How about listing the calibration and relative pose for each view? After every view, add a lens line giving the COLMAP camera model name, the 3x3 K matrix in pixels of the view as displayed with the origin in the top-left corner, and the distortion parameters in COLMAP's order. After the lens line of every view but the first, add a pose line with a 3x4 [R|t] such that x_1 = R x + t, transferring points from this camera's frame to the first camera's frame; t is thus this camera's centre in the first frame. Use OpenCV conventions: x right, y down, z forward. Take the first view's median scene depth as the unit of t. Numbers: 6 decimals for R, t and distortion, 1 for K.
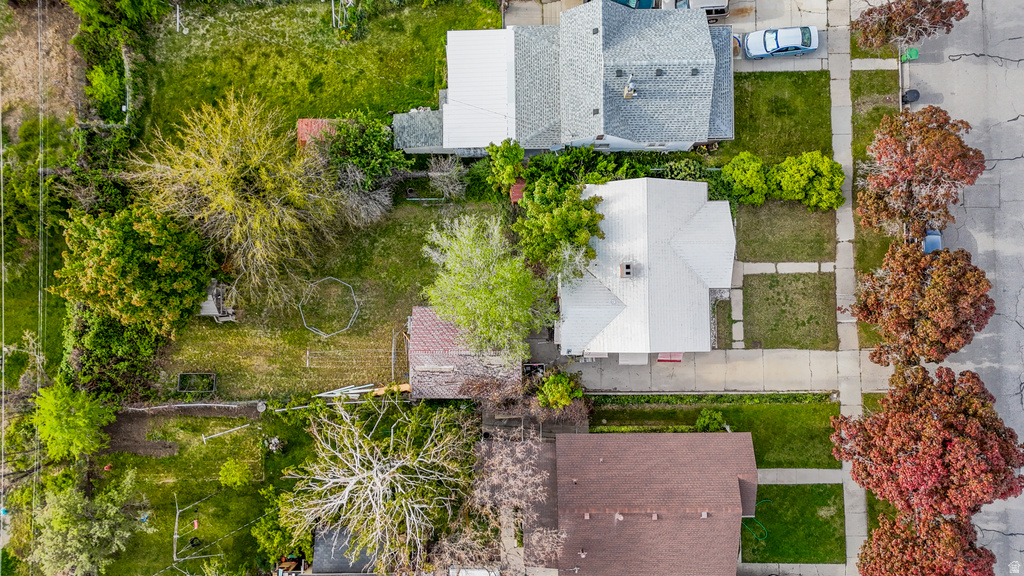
lens RADIAL K [[737.2, 0, 514.0], [0, 737.2, 287.3], [0, 0, 1]] dist [0.010398, 0.001581]
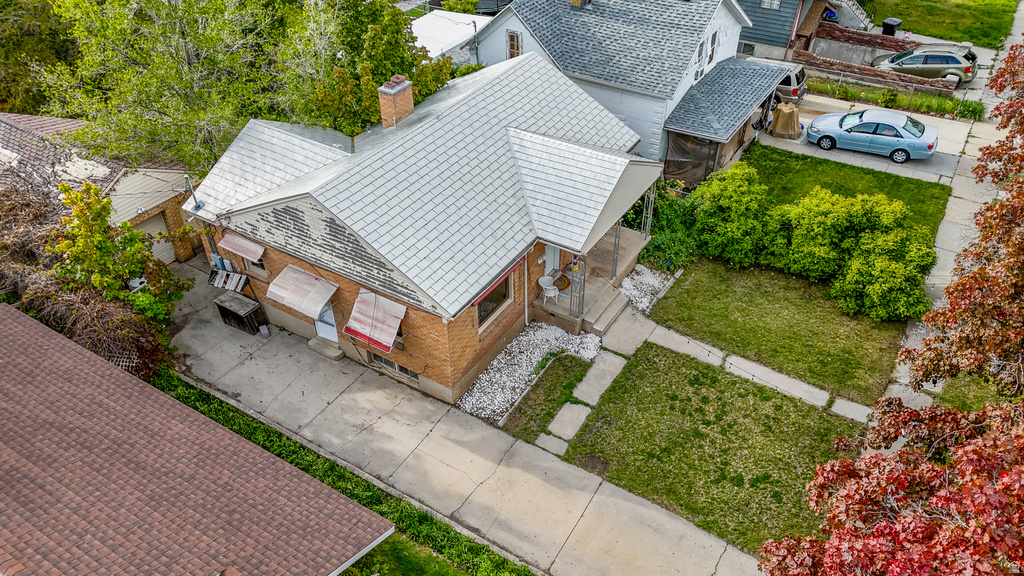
lens RADIAL K [[737.2, 0, 507.8], [0, 737.2, 286.8], [0, 0, 1]] dist [0.010398, 0.001581]
pose [[0.834113, 0.340773, -0.433739, 0.421140], [-0.550416, 0.565562, -0.614151, 0.277277], [0.036020, 0.751008, 0.659309, 0.687284]]
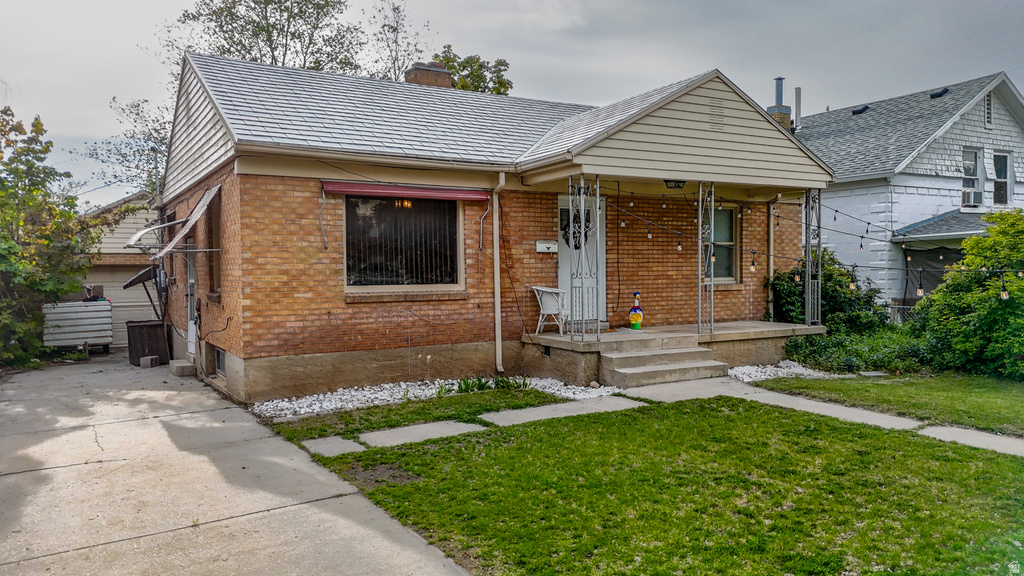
lens RADIAL K [[737.2, 0, 513.4], [0, 737.2, 289.7], [0, 0, 1]] dist [0.010398, 0.001581]
pose [[0.506405, 0.051192, -0.860775, 0.438287], [-0.861103, 0.082515, -0.501691, 0.115661], [0.045344, 0.995274, 0.085867, 0.958831]]
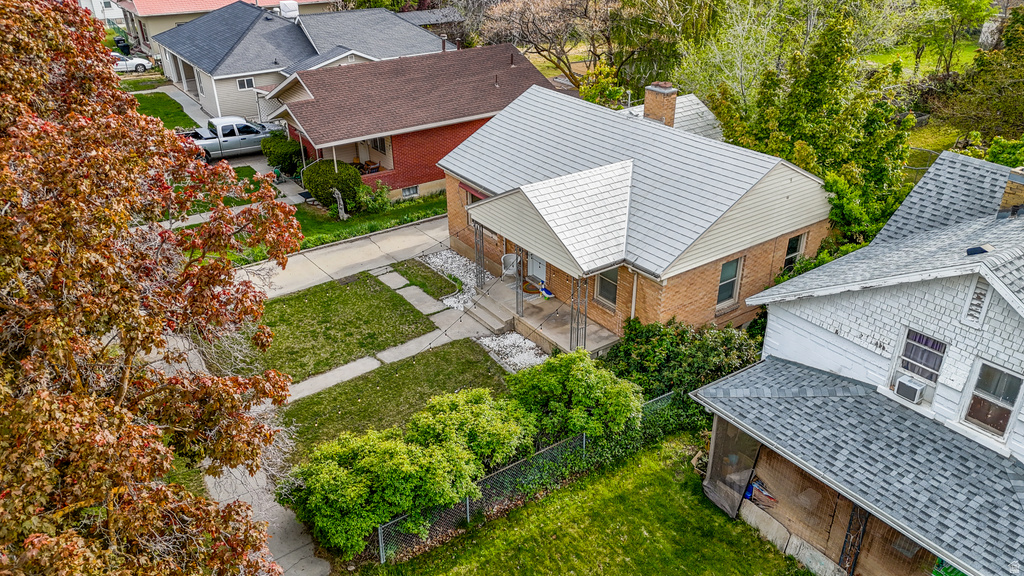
lens RADIAL K [[737.2, 0, 509.0], [0, 737.2, 289.0], [0, 0, 1]] dist [0.010398, 0.001581]
pose [[-0.824966, 0.290203, -0.484988, 0.485312], [-0.561630, -0.324869, 0.760942, -0.372032], [0.063270, 0.900135, 0.430992, 0.790334]]
